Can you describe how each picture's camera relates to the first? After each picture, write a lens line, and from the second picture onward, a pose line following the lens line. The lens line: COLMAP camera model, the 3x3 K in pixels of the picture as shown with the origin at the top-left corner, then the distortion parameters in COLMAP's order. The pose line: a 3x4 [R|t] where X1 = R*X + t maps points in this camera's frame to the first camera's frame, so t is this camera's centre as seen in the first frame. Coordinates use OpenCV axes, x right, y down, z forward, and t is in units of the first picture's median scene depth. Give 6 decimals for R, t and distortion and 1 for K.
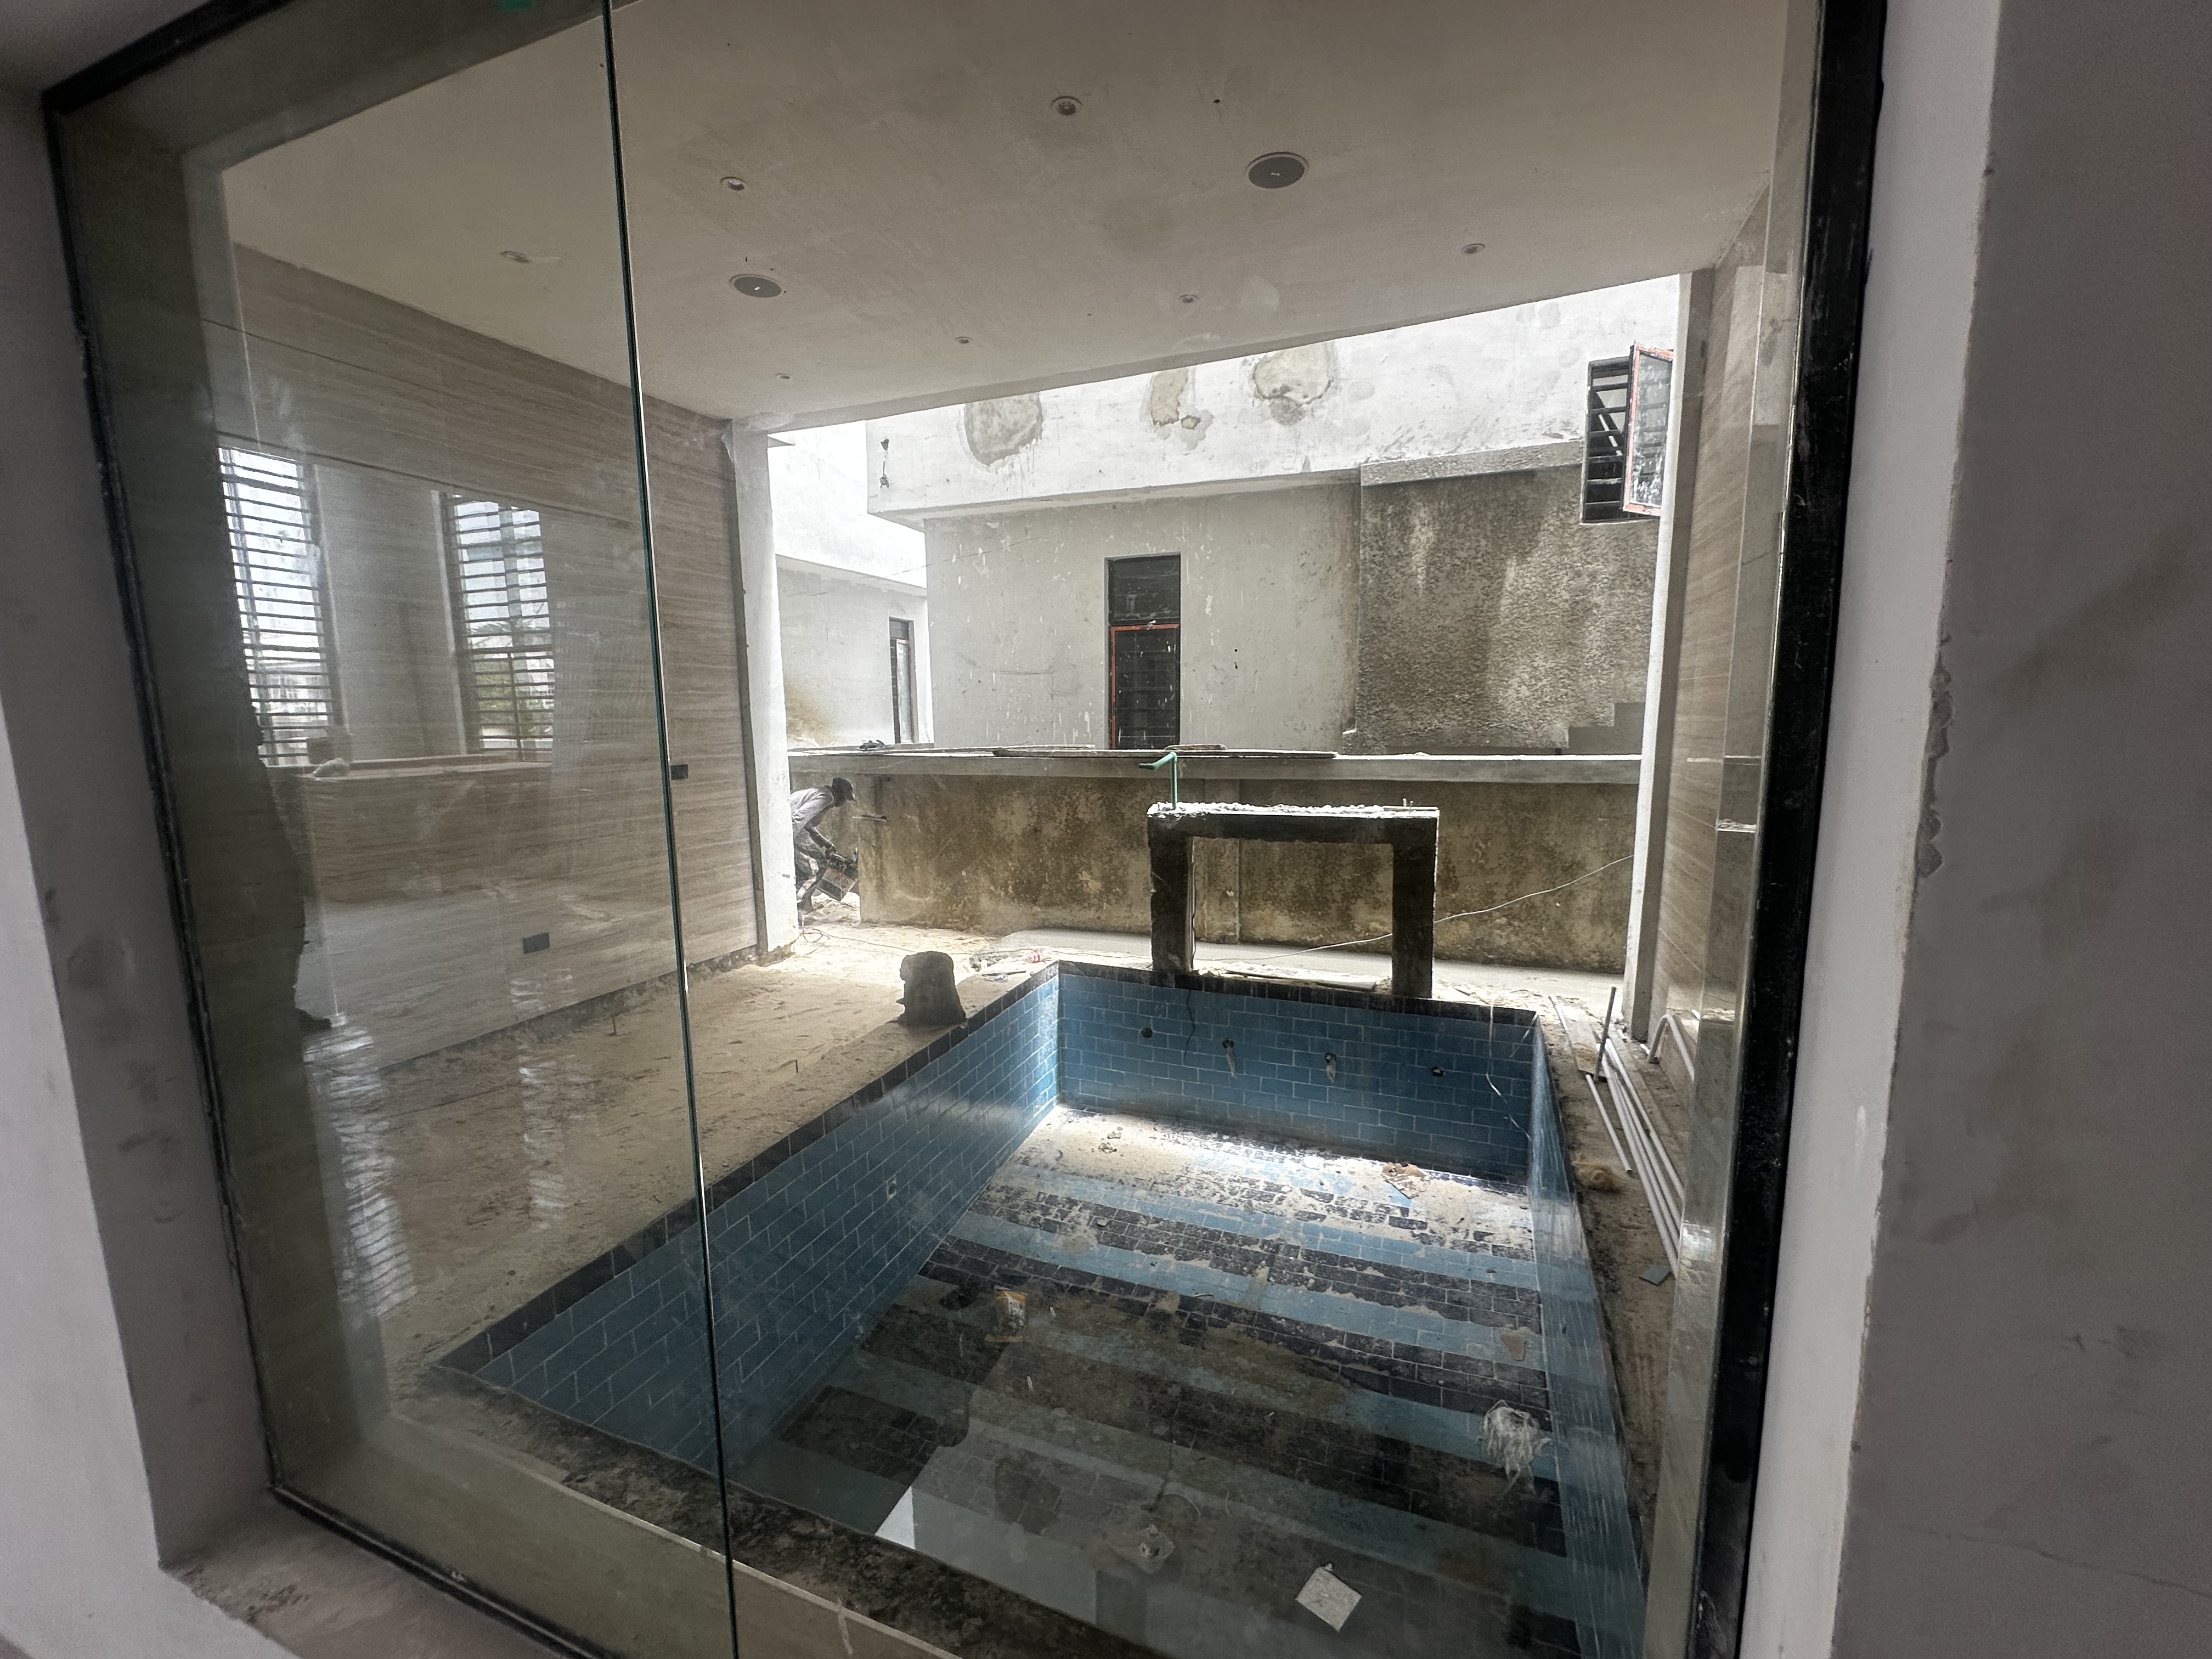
lens RADIAL K [[889.2, 0, 1106.0], [0, 889.2, 829.5], [0, 0, 1]] dist [0.000427, 0.000468]
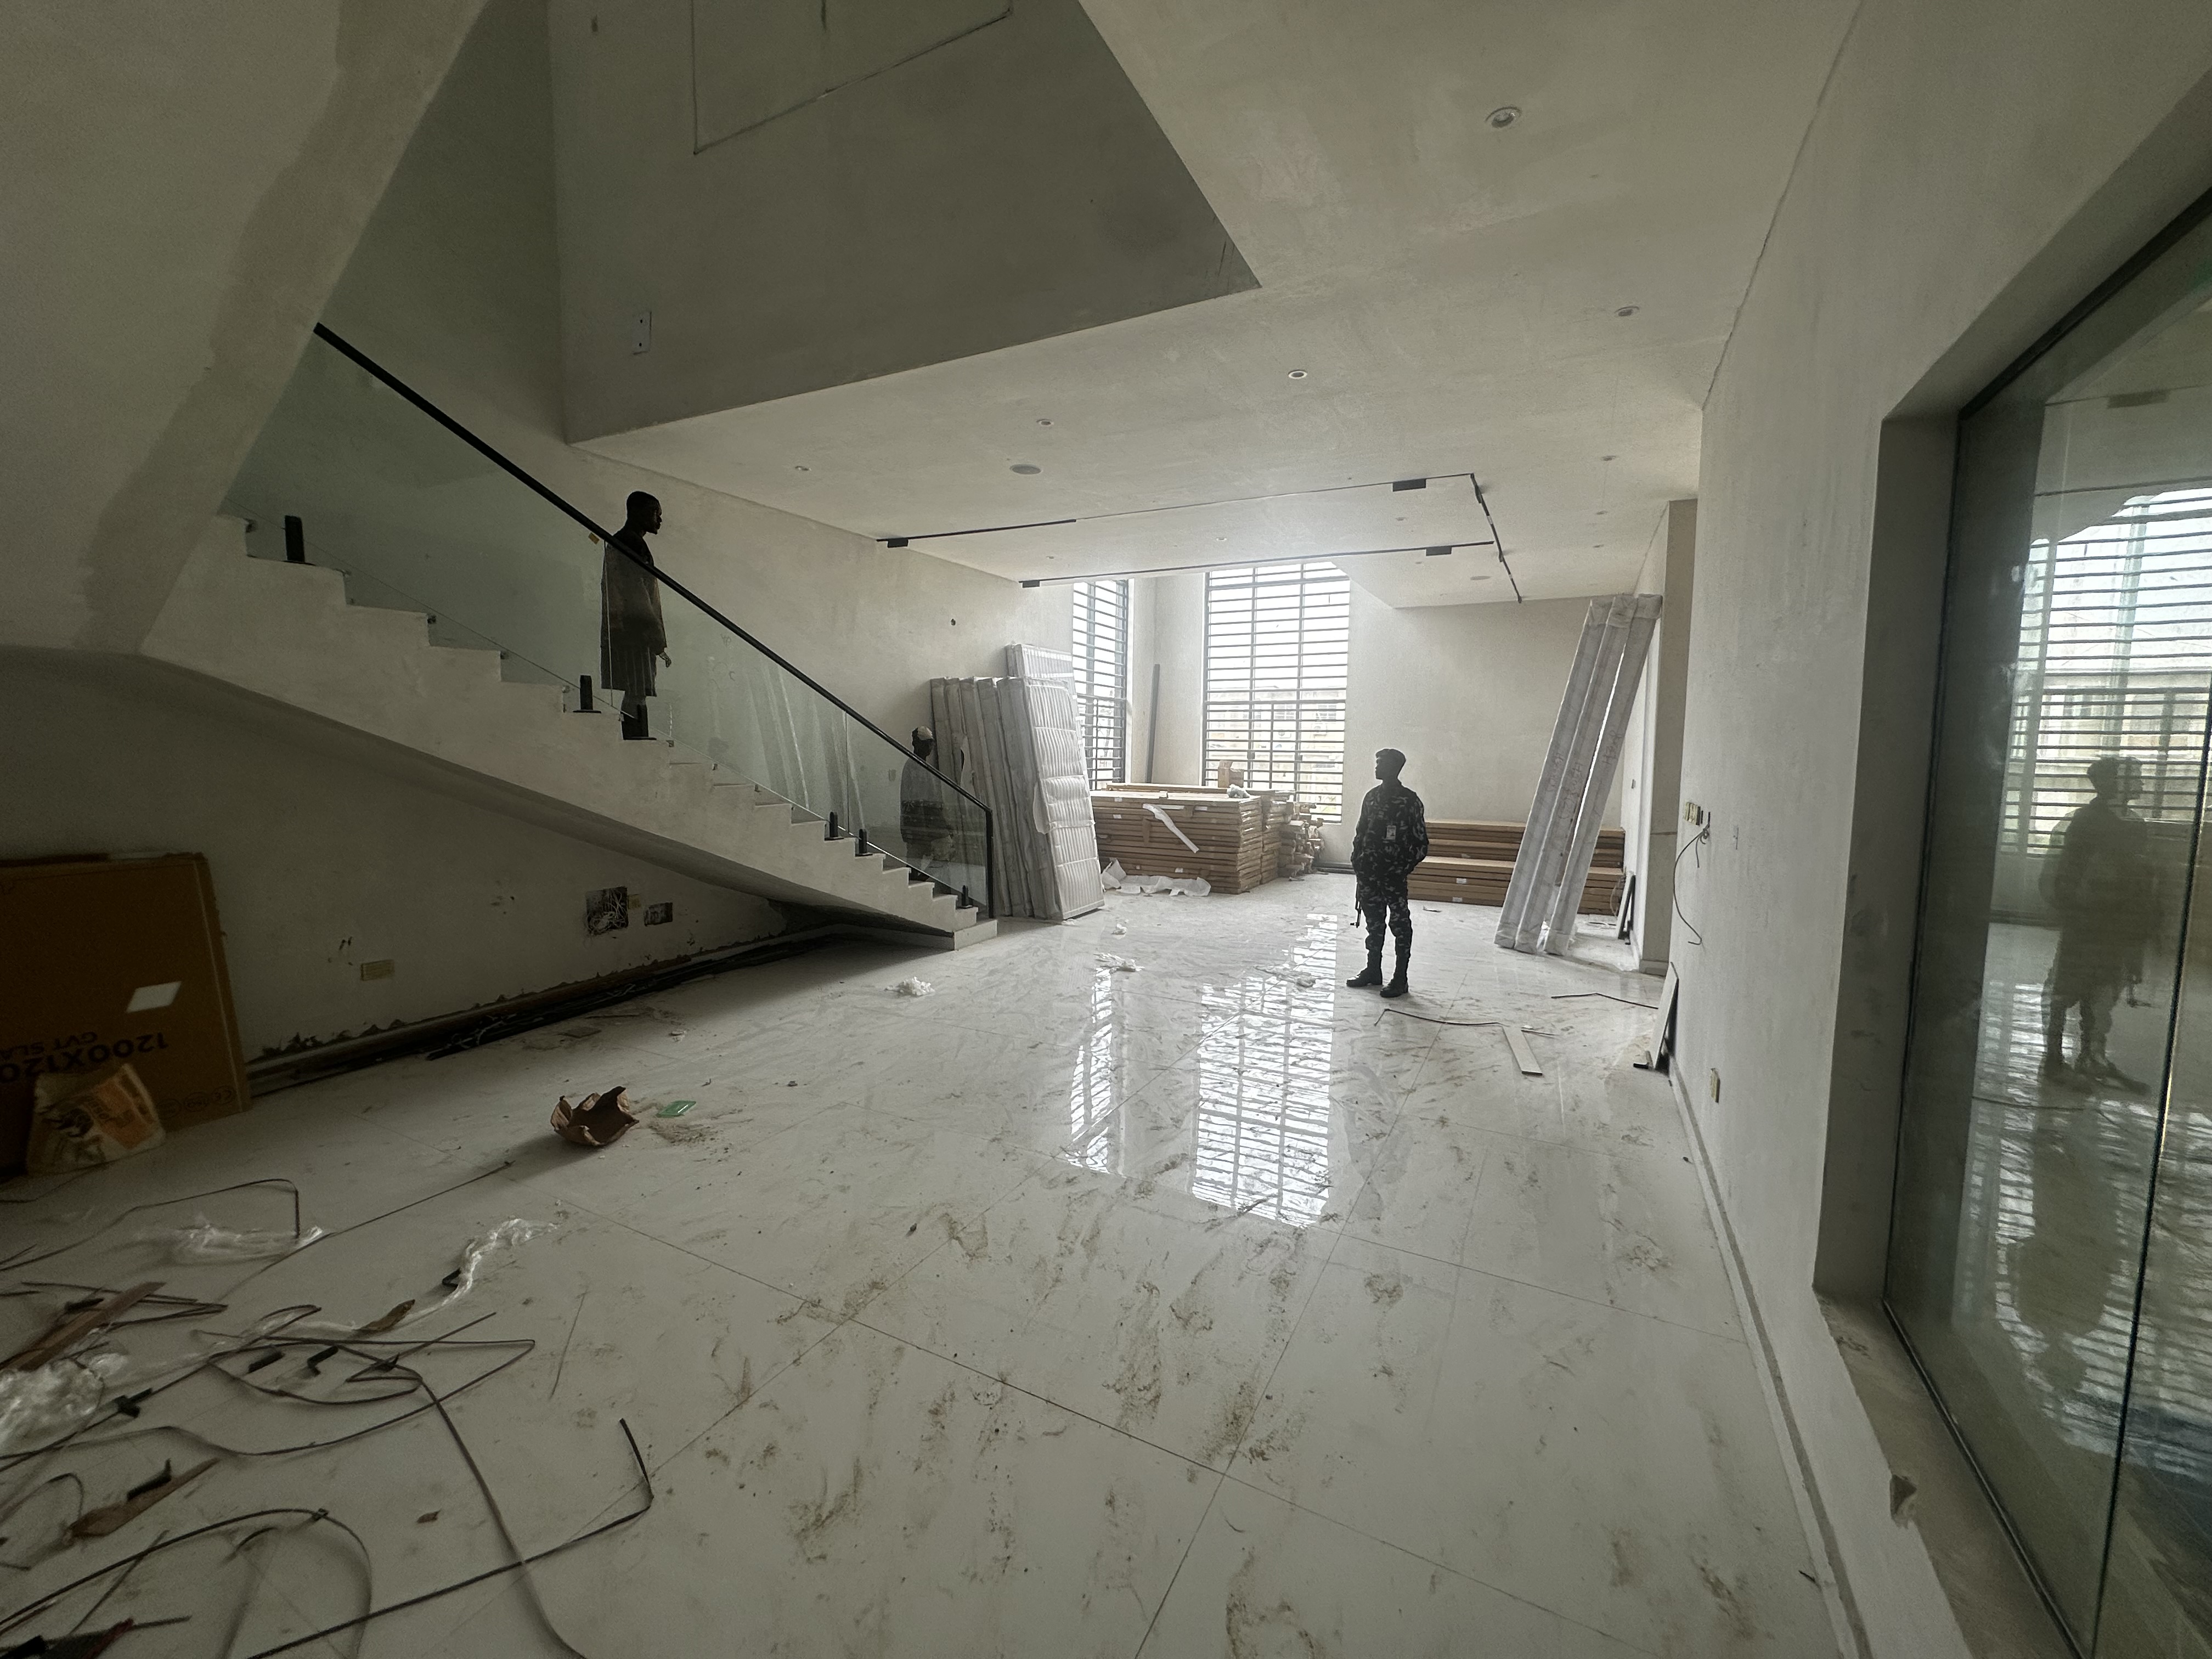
lens RADIAL K [[889.2, 0, 1106.0], [0, 889.2, 829.5], [0, 0, 1]] dist [0.000427, 0.000468]
pose [[-0.106532, 0.101436, -0.989122, 0.632670], [-0.143947, 0.982730, 0.116284, -0.009843], [0.983834, 0.154769, -0.090091, -0.274755]]
